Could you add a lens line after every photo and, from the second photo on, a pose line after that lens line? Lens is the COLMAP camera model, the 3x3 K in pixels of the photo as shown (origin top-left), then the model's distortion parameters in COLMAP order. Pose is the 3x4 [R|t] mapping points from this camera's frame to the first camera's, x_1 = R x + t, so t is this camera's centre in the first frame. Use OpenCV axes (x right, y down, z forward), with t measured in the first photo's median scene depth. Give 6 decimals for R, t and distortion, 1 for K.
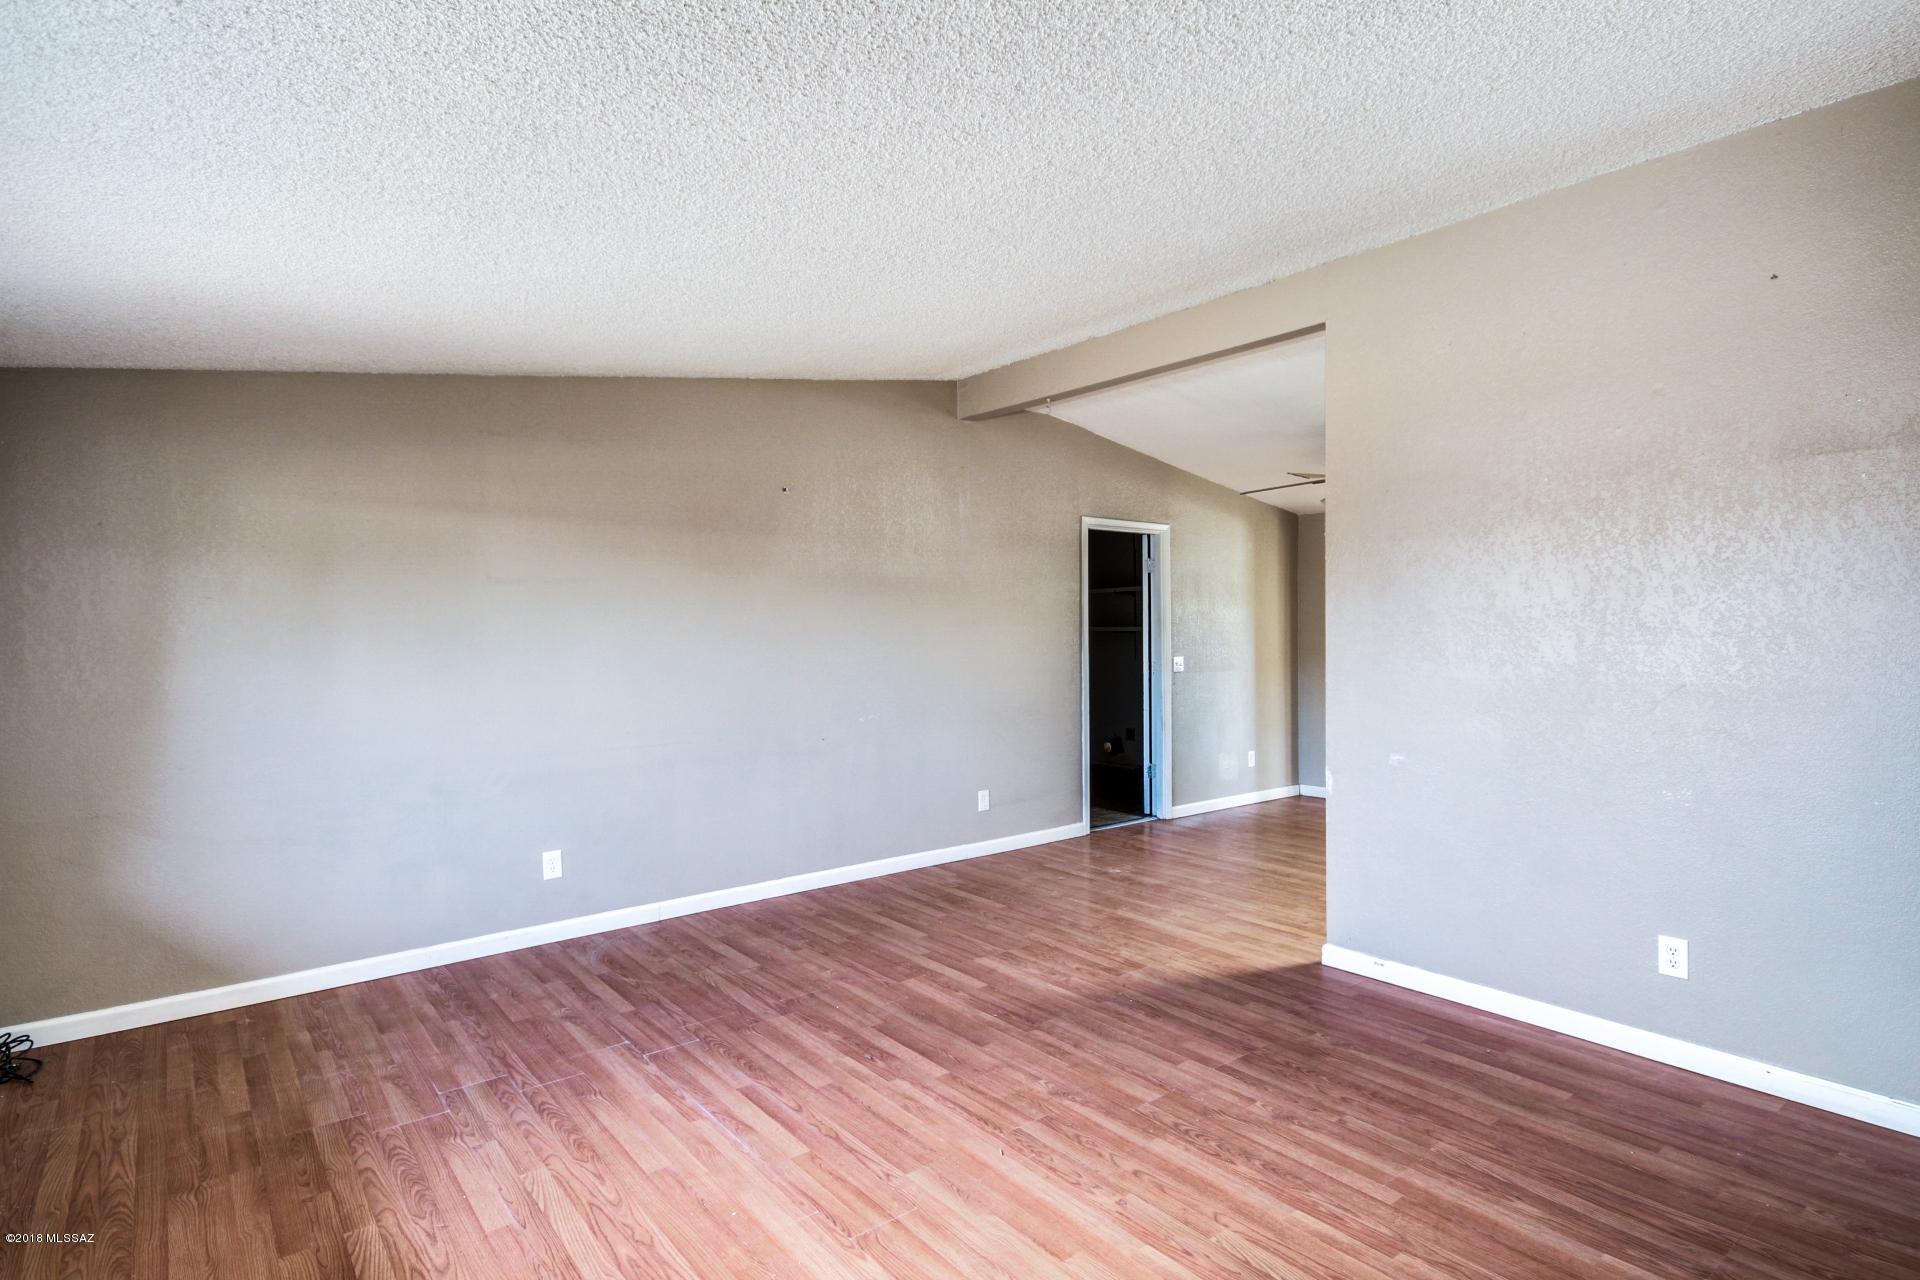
lens RADIAL K [[1047.6, 0, 964.4], [0, 1047.6, 620.5], [0, 0, 1]] dist [-0.030593, 0.000202]
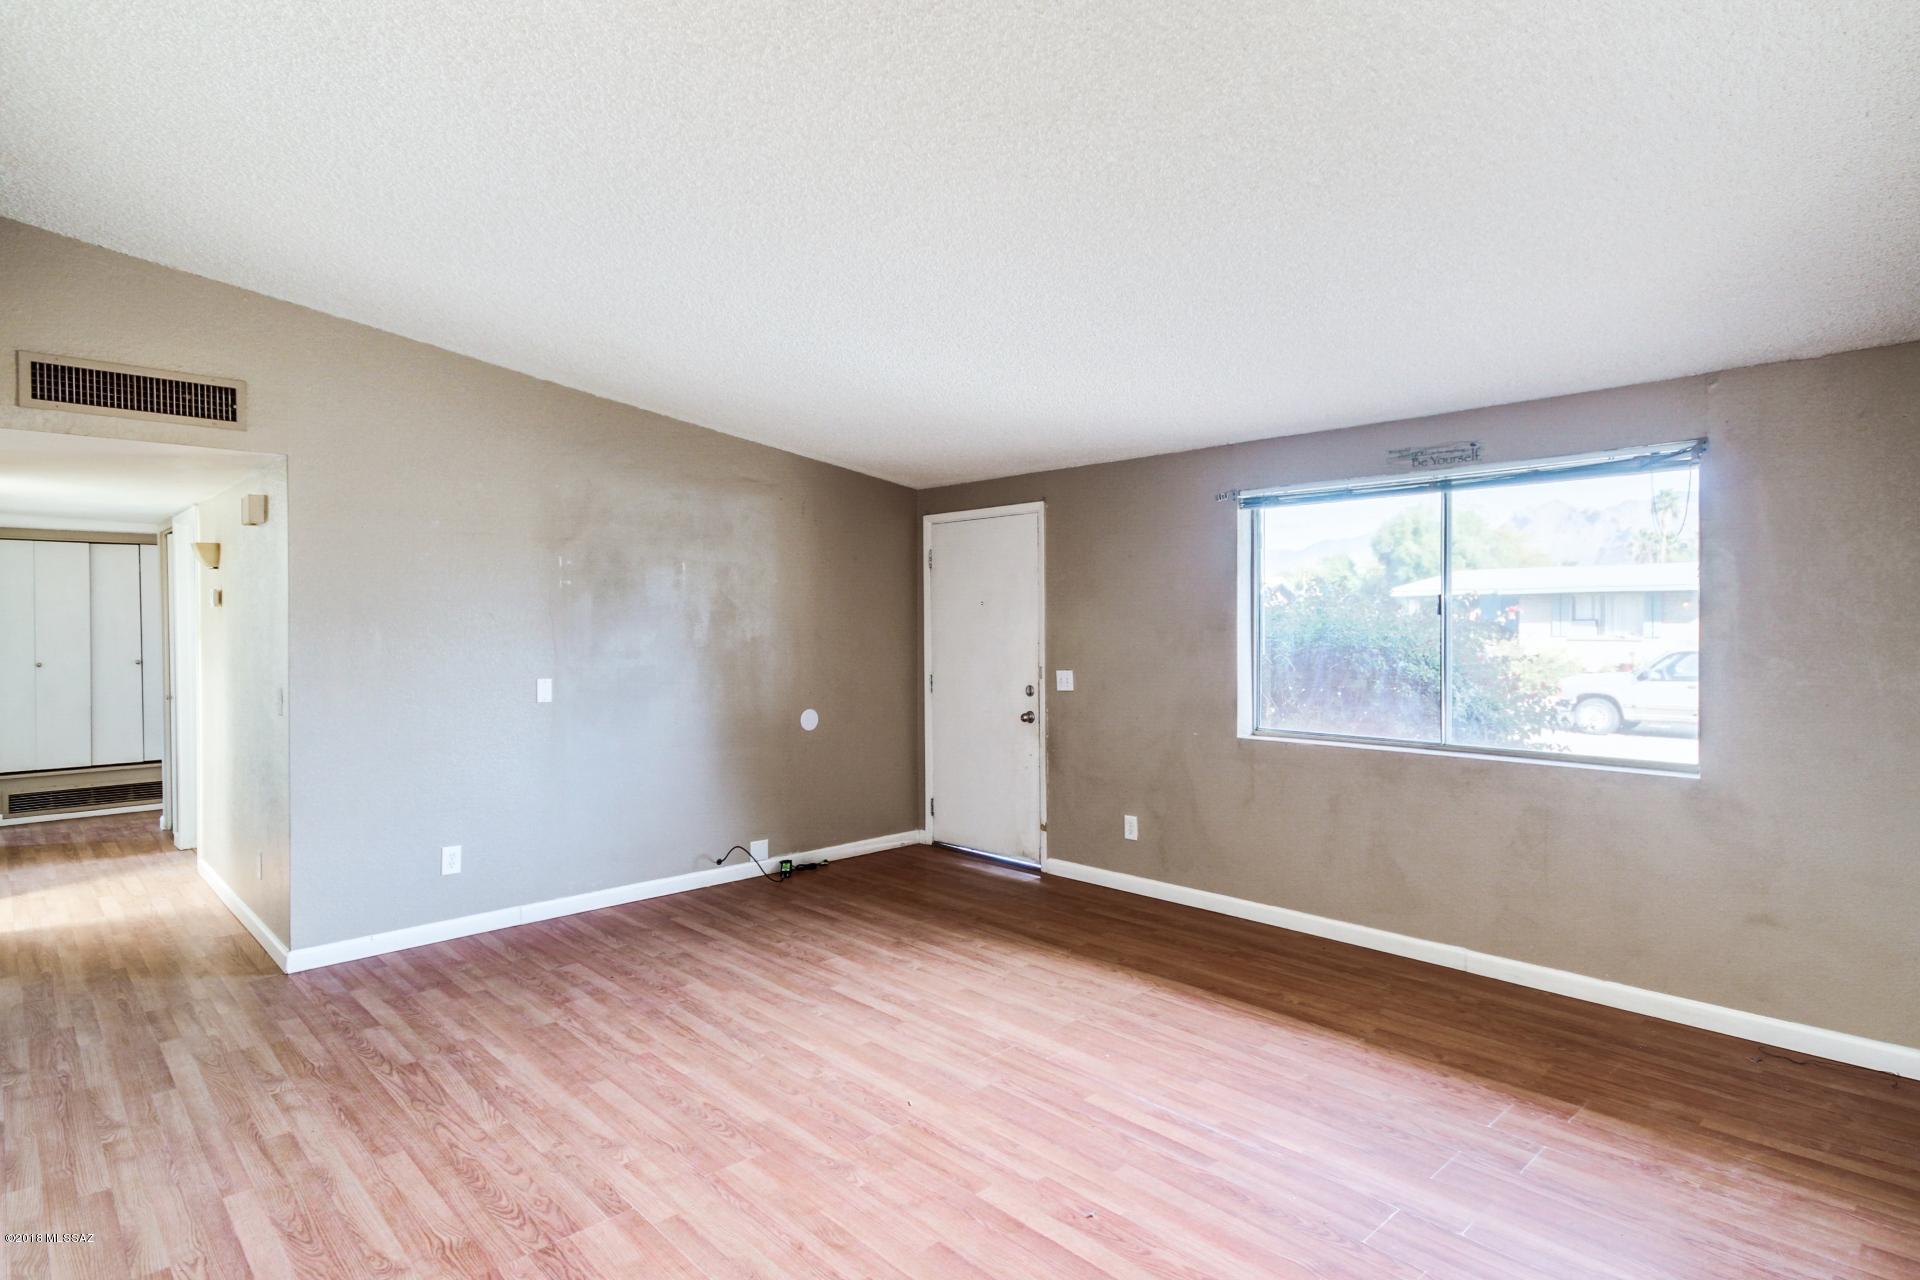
lens RADIAL K [[1047.6, 0, 964.4], [0, 1047.6, 620.5], [0, 0, 1]] dist [-0.030593, 0.000202]
pose [[-0.996388, 0.012138, -0.084049, 0.059733], [0.012373, 0.999921, -0.002269, 0.002320], [0.084014, -0.003300, -0.996459, 1.937745]]
